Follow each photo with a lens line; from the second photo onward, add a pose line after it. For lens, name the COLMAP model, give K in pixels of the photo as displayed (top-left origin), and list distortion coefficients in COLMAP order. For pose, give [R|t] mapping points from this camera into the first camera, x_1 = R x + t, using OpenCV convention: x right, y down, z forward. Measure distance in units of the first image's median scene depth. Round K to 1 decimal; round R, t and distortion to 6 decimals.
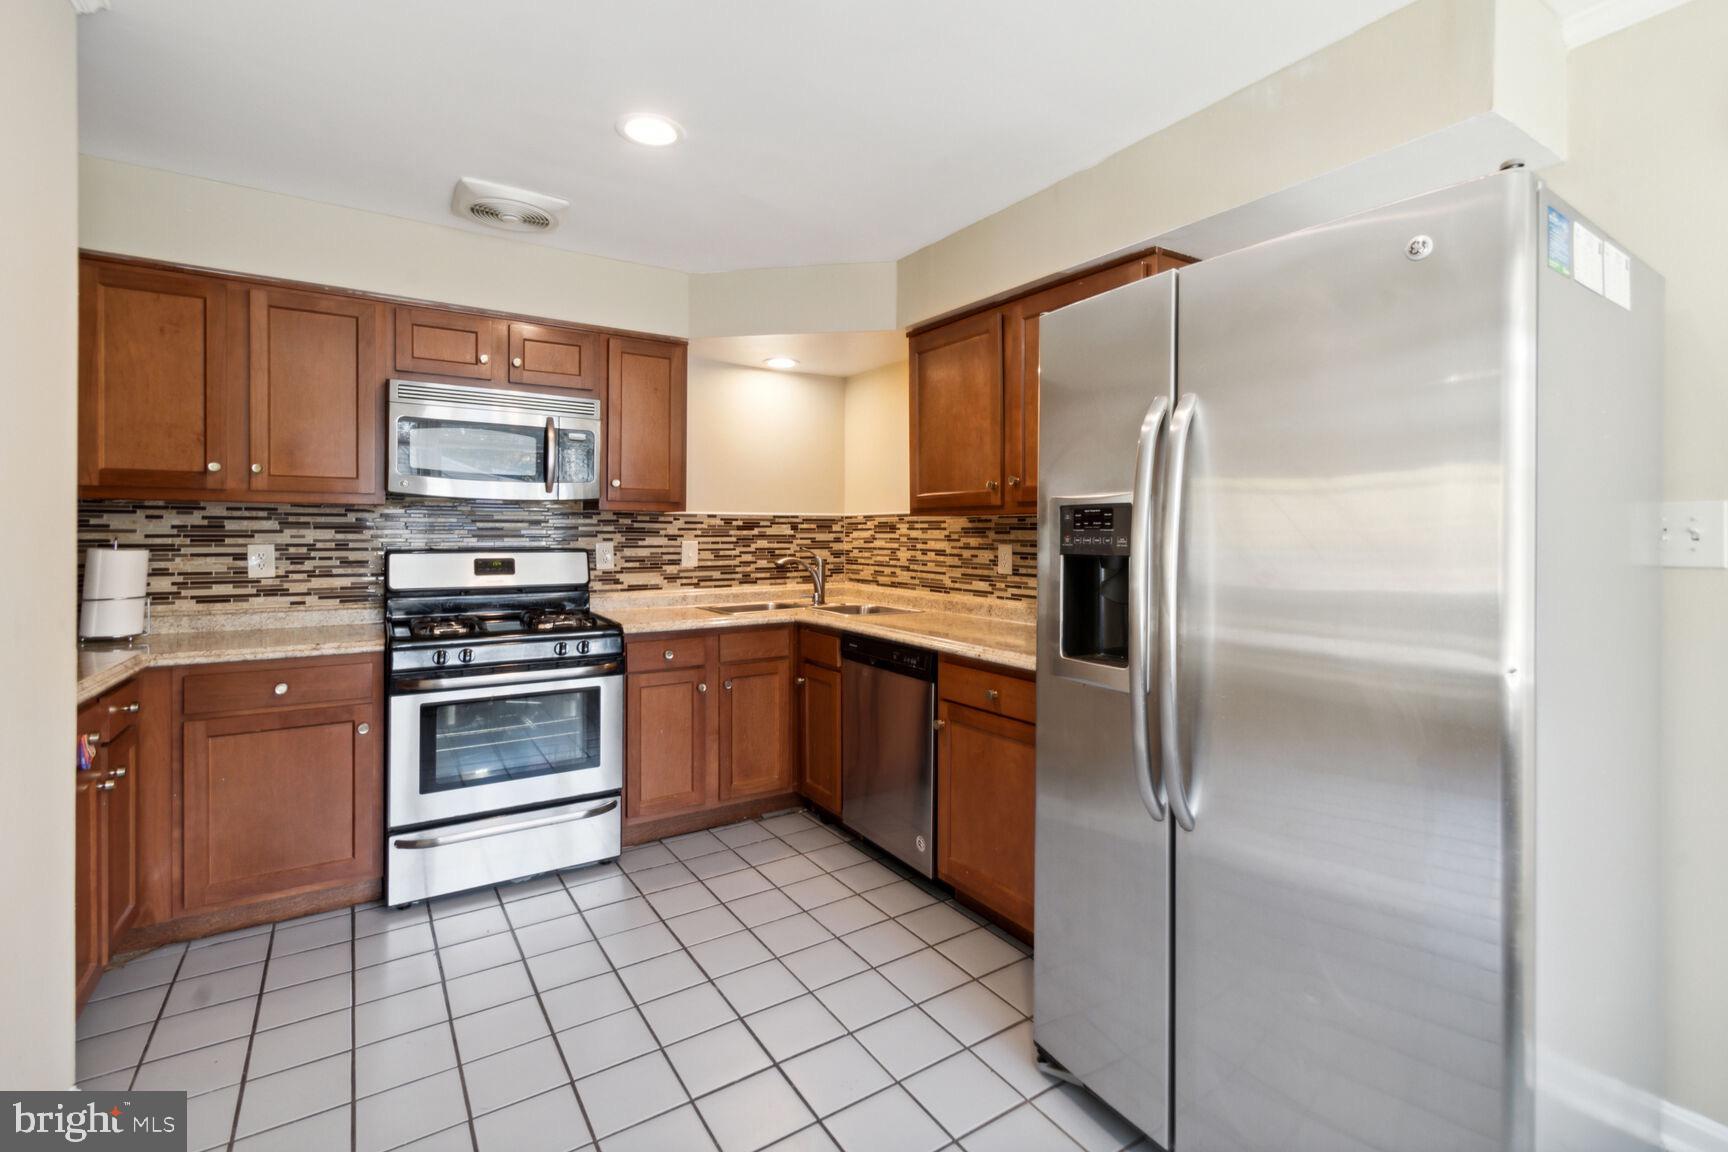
lens RADIAL K [[791.5, 0, 857.9], [0, 791.5, 543.5], [0, 0, 1]] dist [0.007278, -0.000451]
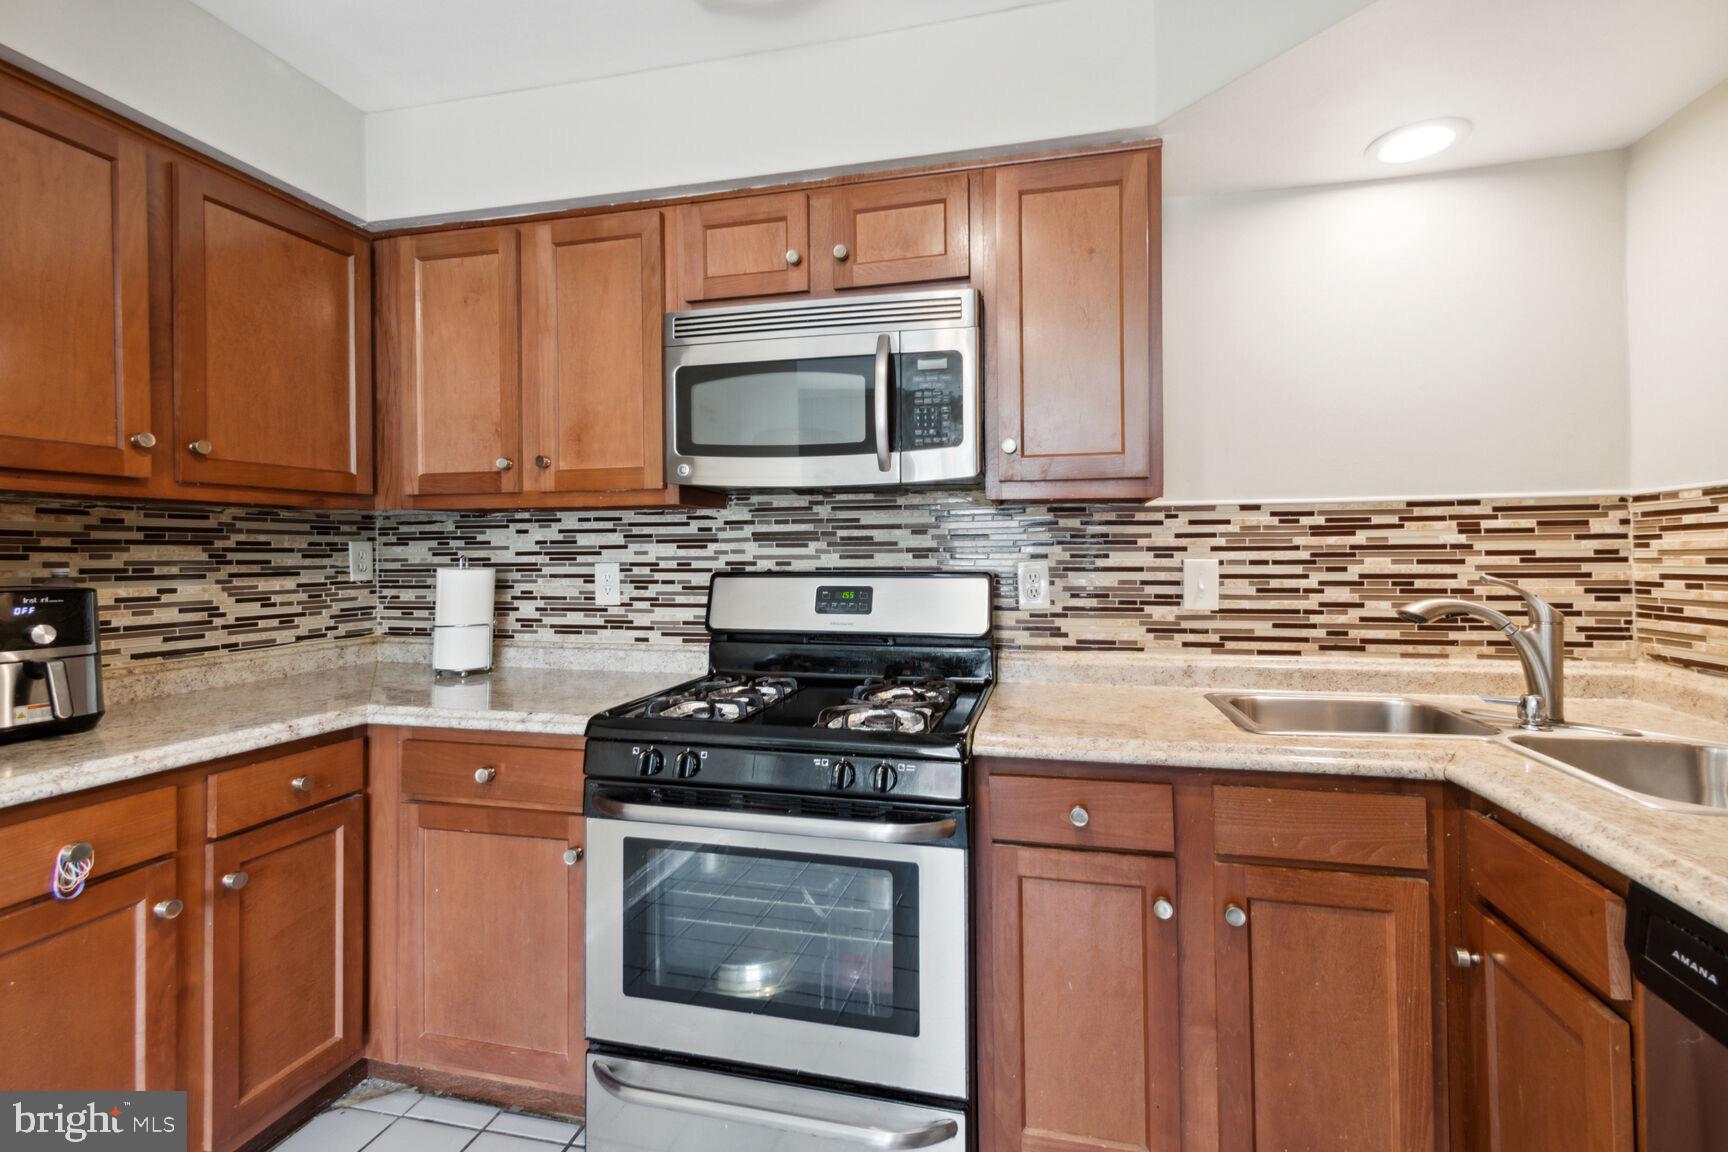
lens RADIAL K [[791.5, 0, 857.9], [0, 791.5, 543.5], [0, 0, 1]] dist [0.007278, -0.000451]
pose [[0.708340, -0.016677, -0.705674, -0.012830], [-0.002968, 0.999642, -0.026604, 0.001476], [0.705865, 0.020939, 0.708037, 0.559012]]
